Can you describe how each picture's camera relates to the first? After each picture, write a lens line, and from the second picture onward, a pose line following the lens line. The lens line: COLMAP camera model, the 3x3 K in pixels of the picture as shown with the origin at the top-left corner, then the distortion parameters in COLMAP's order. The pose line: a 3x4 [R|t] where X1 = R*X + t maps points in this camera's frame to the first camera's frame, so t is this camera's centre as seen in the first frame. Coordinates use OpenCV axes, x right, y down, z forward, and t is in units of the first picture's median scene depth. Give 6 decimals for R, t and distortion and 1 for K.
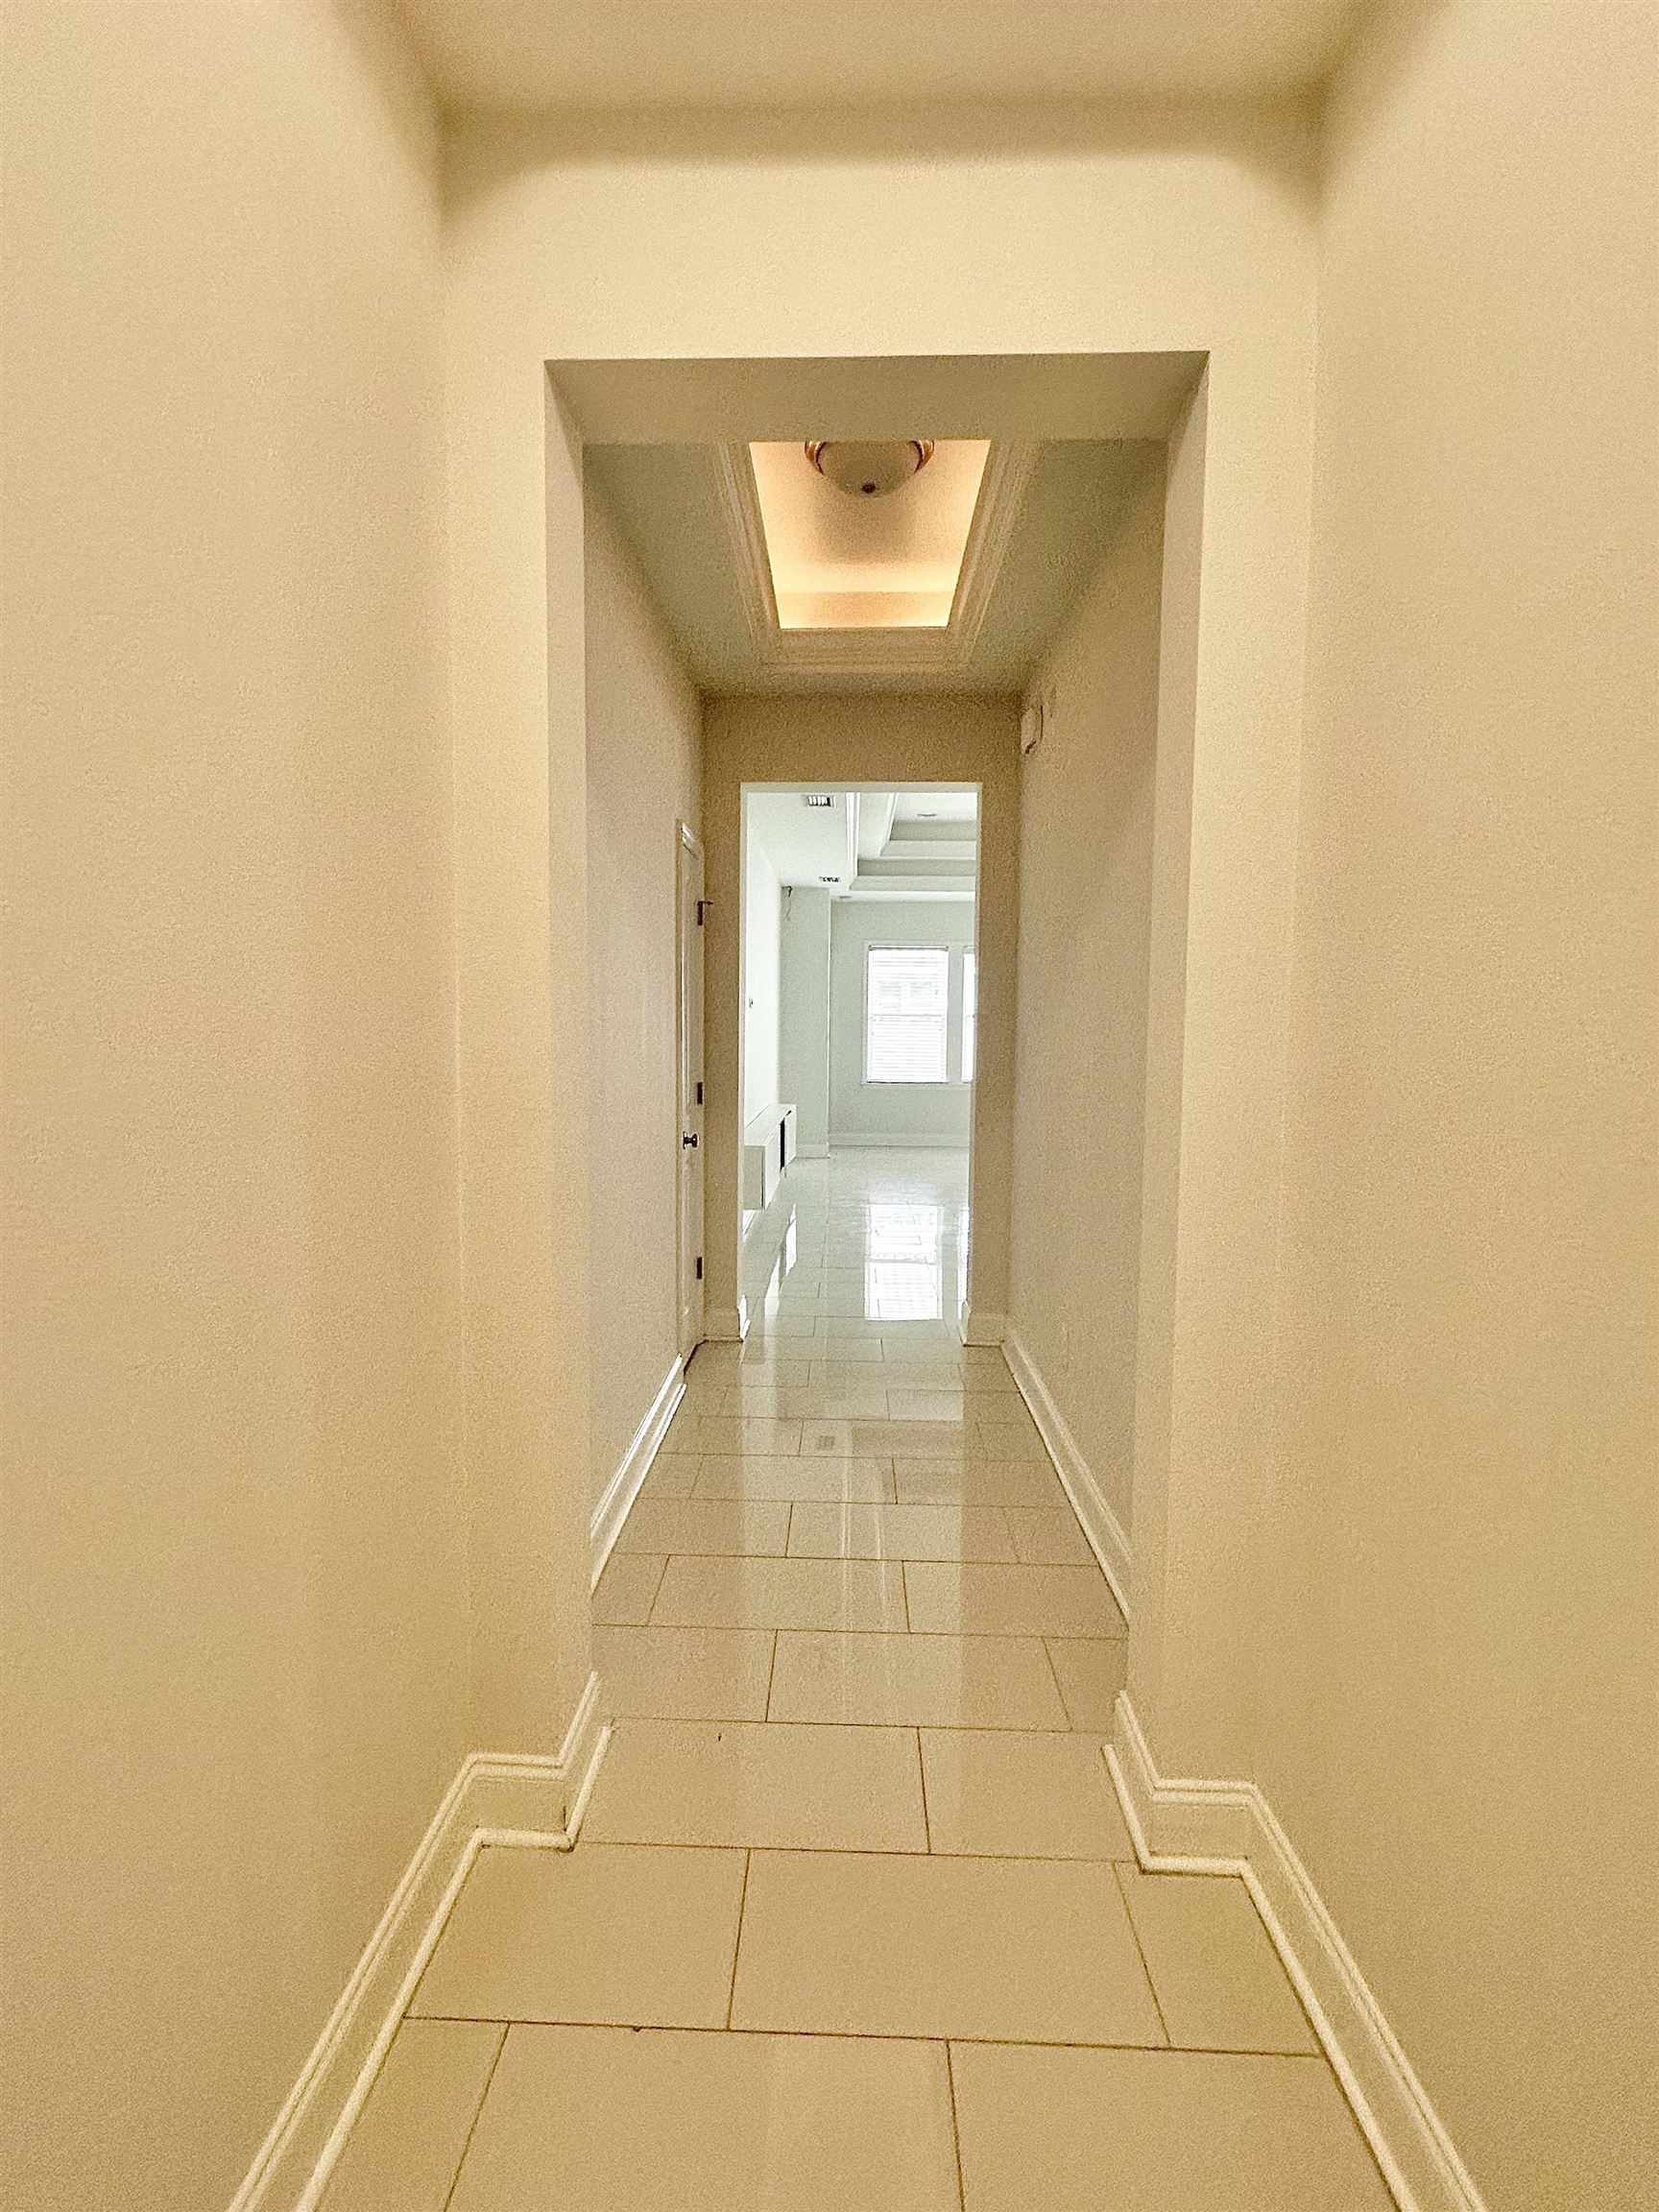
lens RADIAL K [[876.8, 0, 821.7], [0, 876.8, 1107.1], [0, 0, 1]] dist [-0.007349, 0.000112]
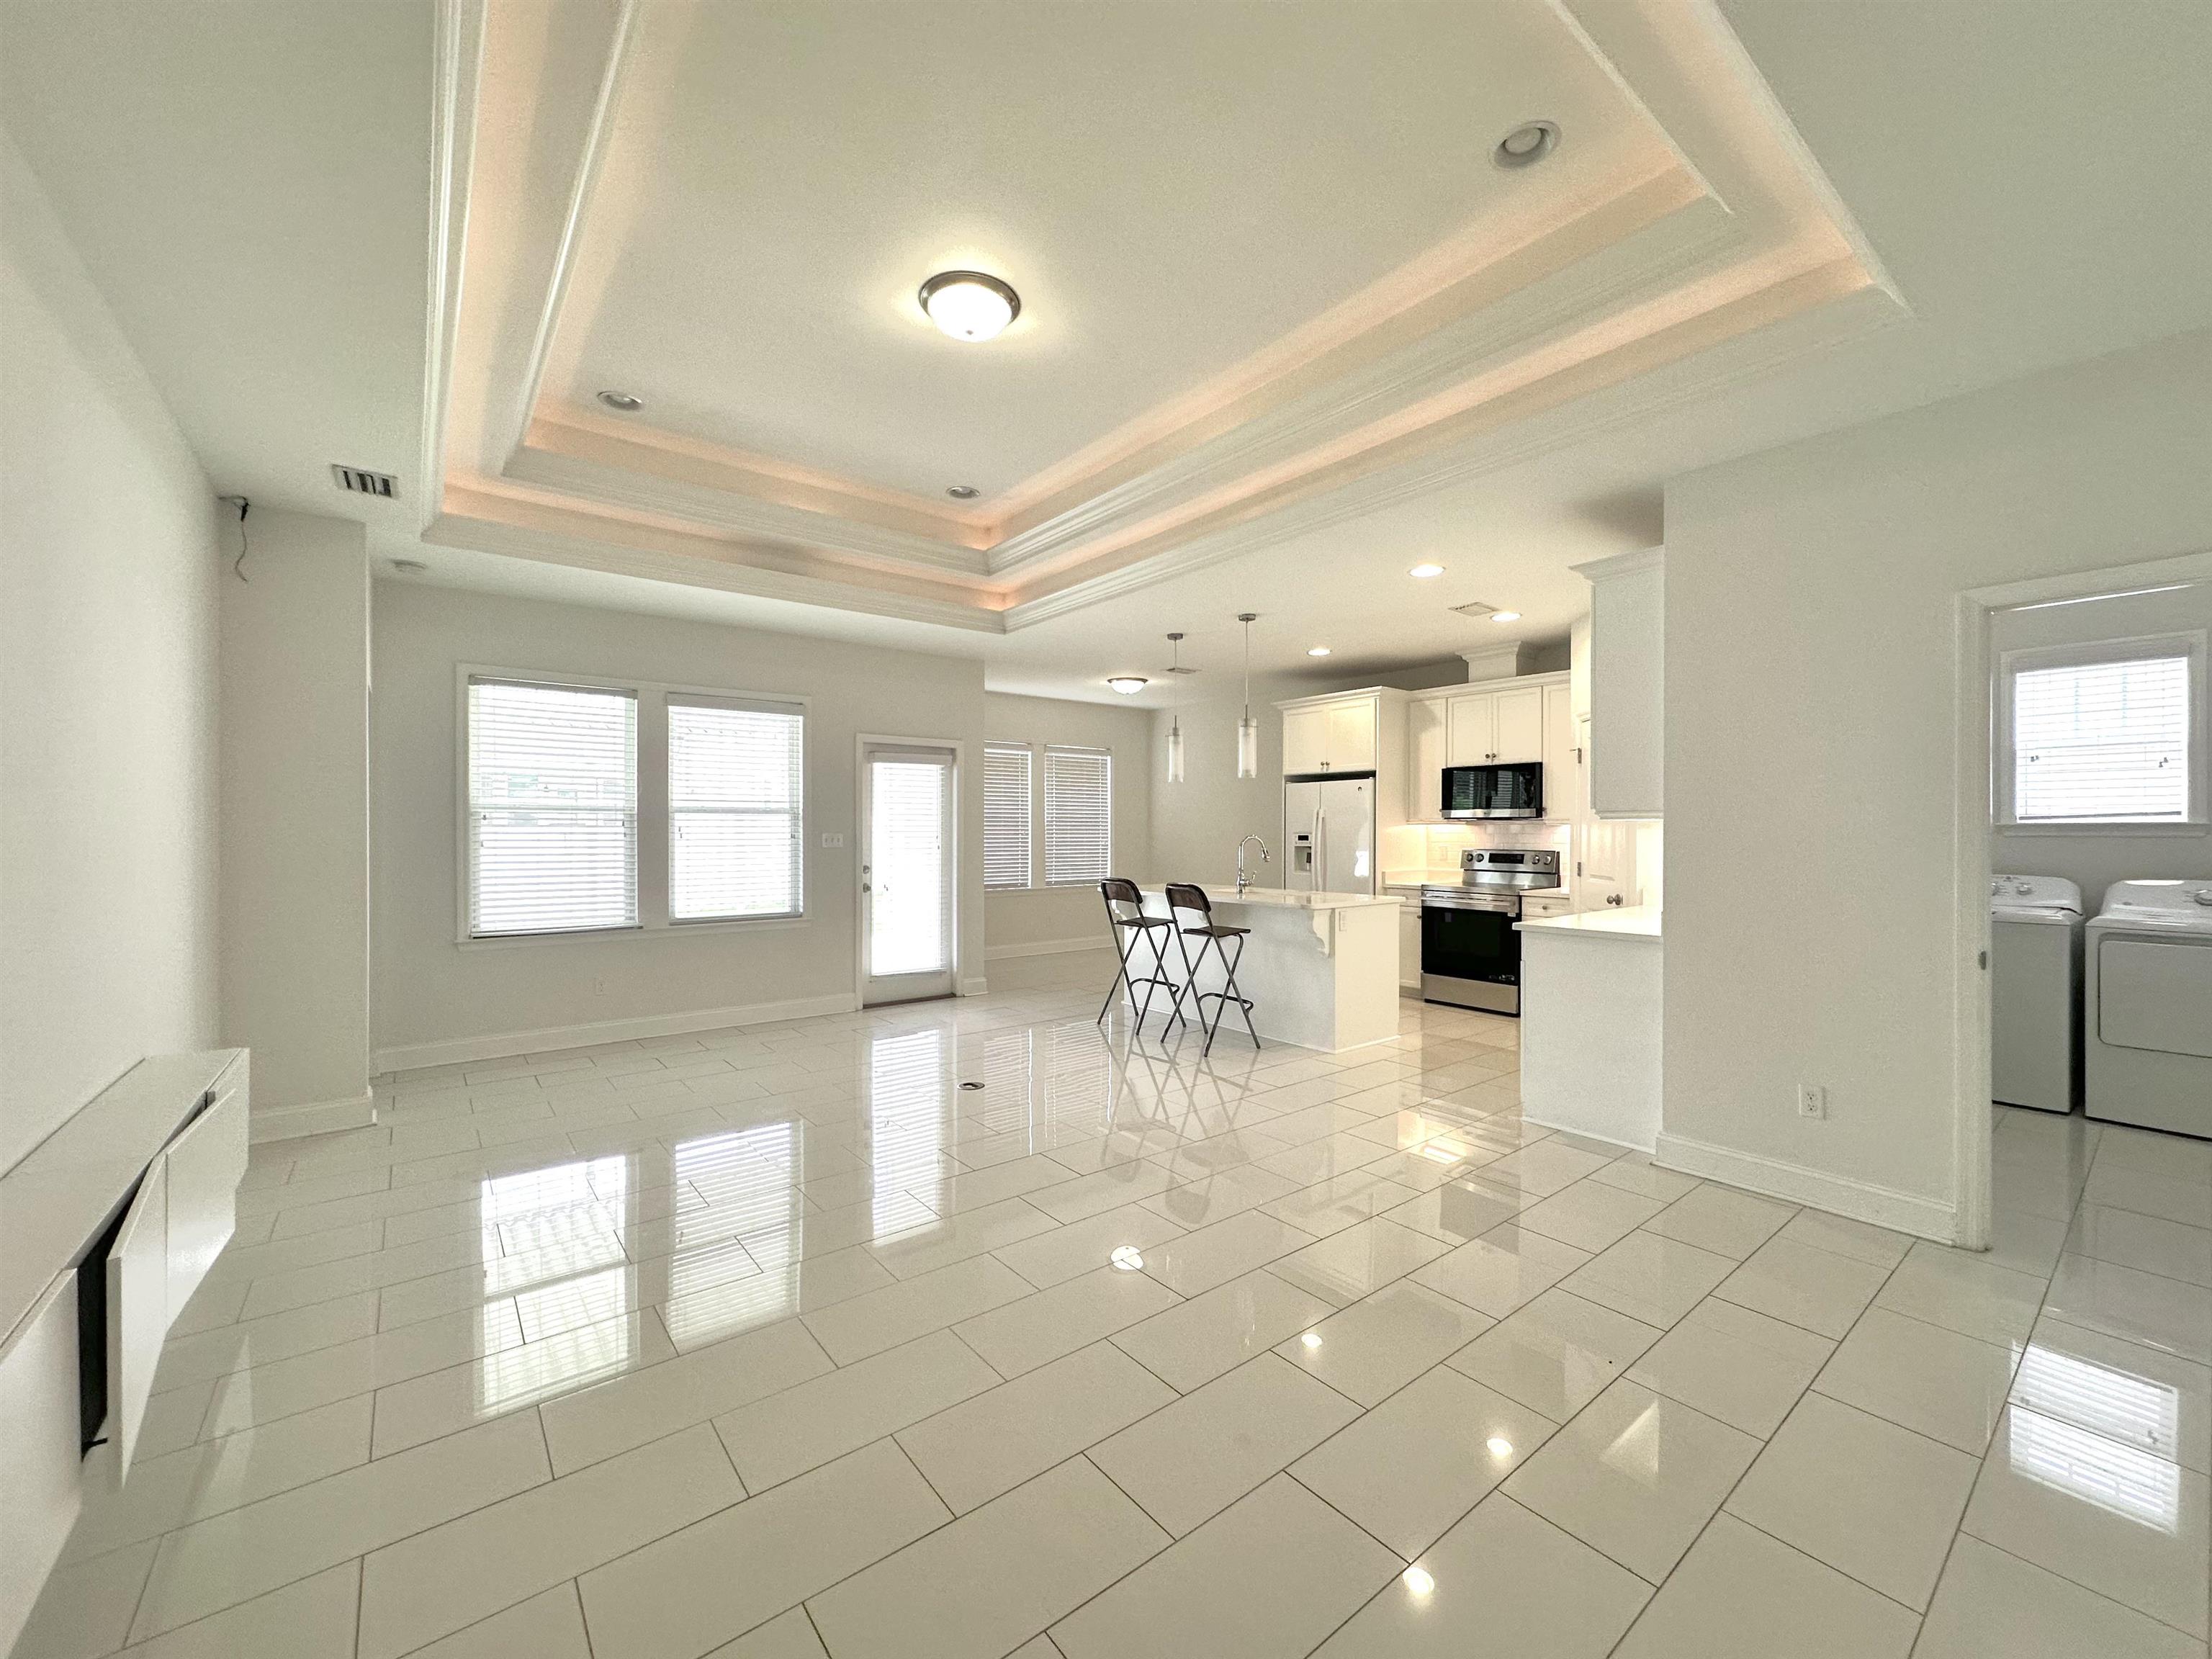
lens RADIAL K [[876.8, 0, 1086.7], [0, 876.8, 827.3], [0, 0, 1]] dist [-0.007349, 0.000112]
pose [[0.778036, -0.013043, 0.628085, 0.012547], [0.066628, 0.995859, -0.061855, -0.037922], [-0.624677, 0.089973, 0.775683, 0.390086]]
